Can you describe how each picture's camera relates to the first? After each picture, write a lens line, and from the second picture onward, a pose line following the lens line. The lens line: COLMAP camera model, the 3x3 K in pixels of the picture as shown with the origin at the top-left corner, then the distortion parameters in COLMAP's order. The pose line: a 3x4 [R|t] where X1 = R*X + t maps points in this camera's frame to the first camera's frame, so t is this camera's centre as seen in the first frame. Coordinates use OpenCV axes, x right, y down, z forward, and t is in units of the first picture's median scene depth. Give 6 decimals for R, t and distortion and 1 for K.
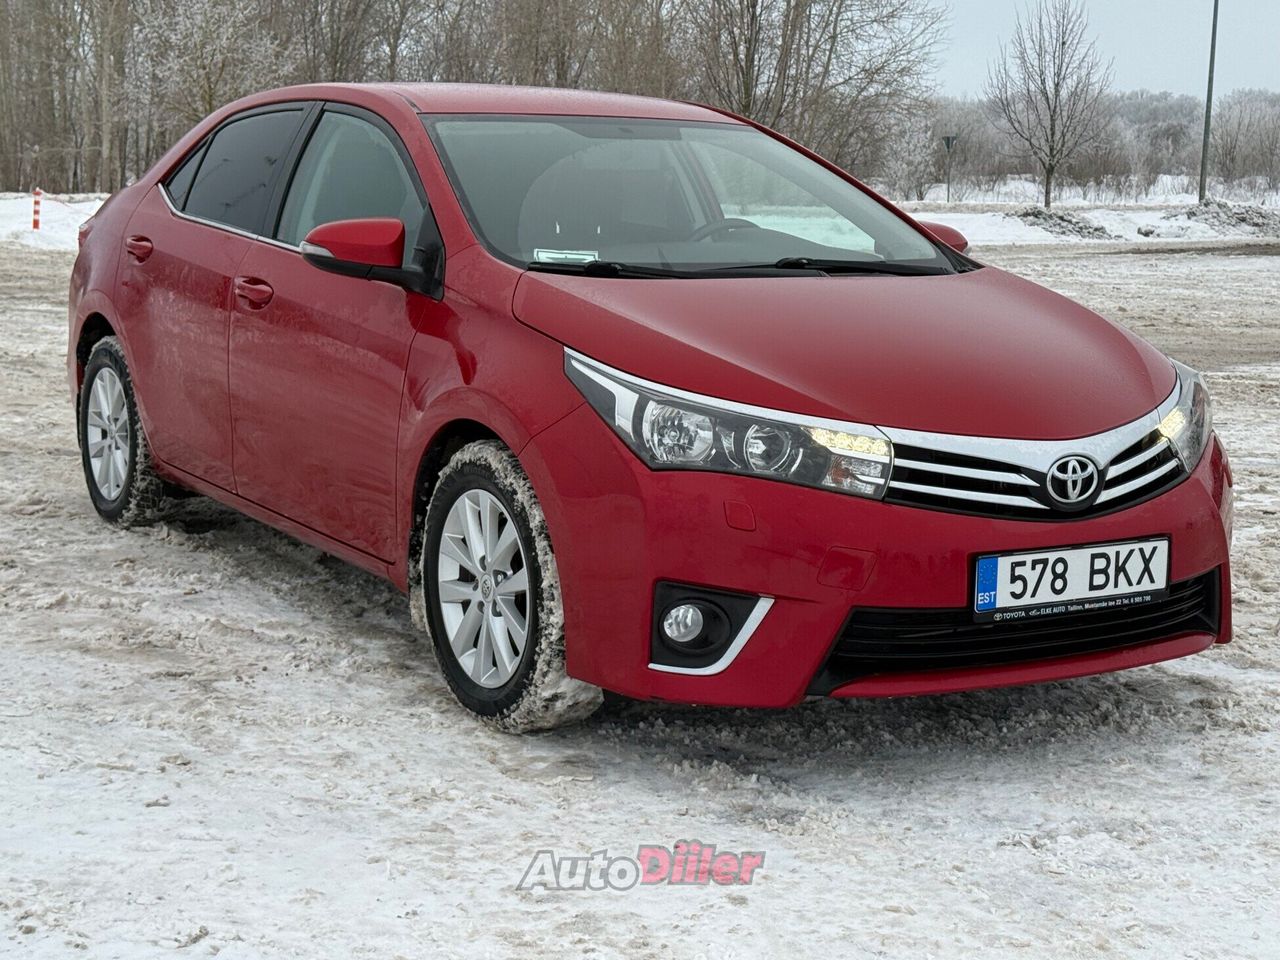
lens RADIAL K [[2019.9, 0, 640.0], [0, 2019.9, 480.0], [0, 0, 1]] dist [0.154797, -0.079842]
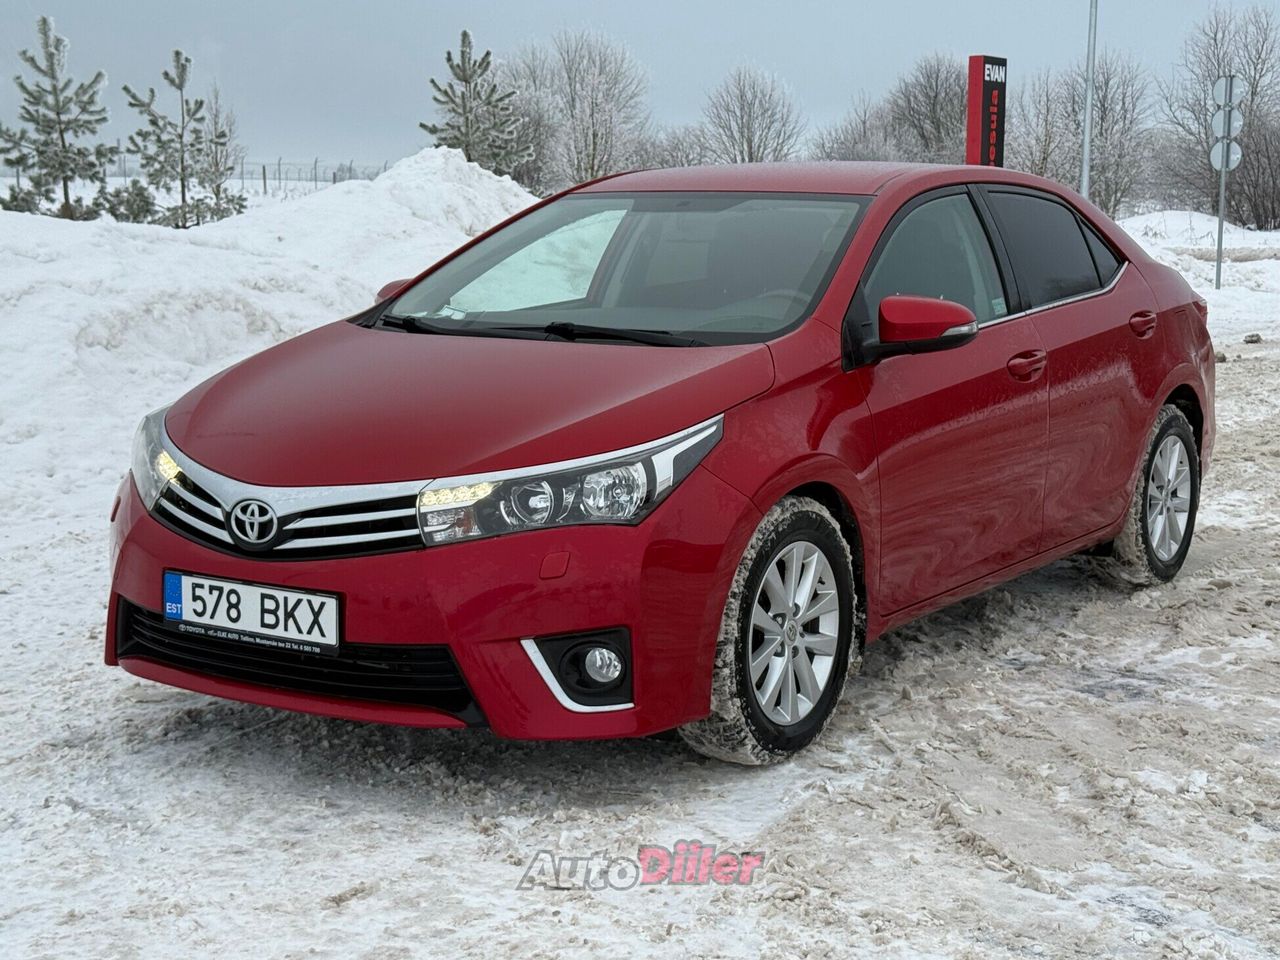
lens RADIAL K [[1976.9, 0, 640.0], [0, 1976.9, 480.0], [0, 0, 1]] dist [0.166162, -0.265912]
pose [[0.421302, 0.108053, -0.900461, 1.260891], [-0.136659, 0.989104, 0.054750, -0.109425], [0.896565, 0.099990, 0.431478, 0.721565]]
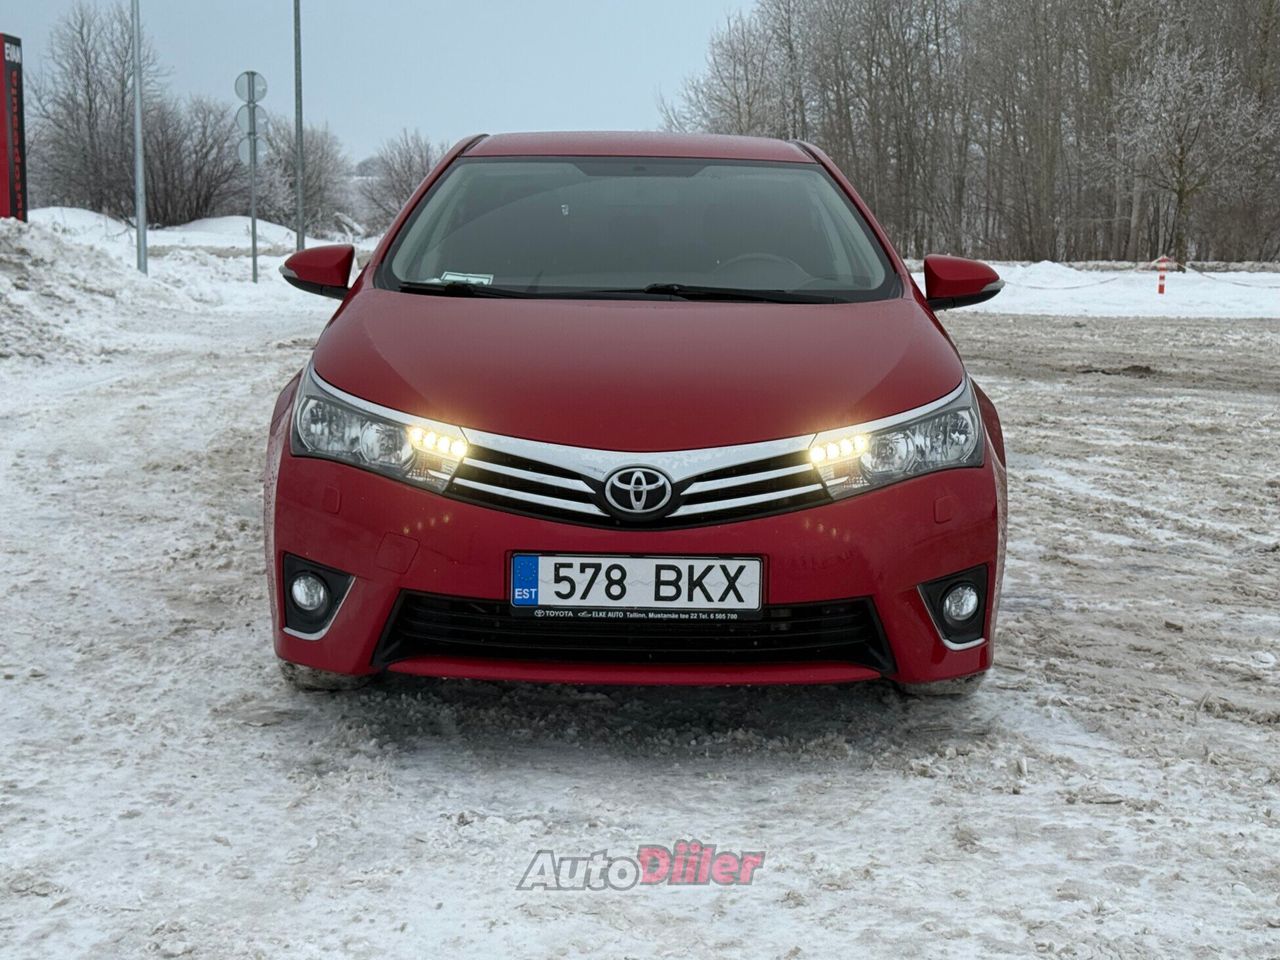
lens RADIAL K [[2019.9, 0, 640.0], [0, 2019.9, 480.0], [0, 0, 1]] dist [0.154797, -0.079842]
pose [[0.852209, 0.060767, -0.519660, 0.745855], [-0.078913, 0.996799, -0.012850, 0.007512], [0.517216, 0.051959, 0.854276, 0.123249]]
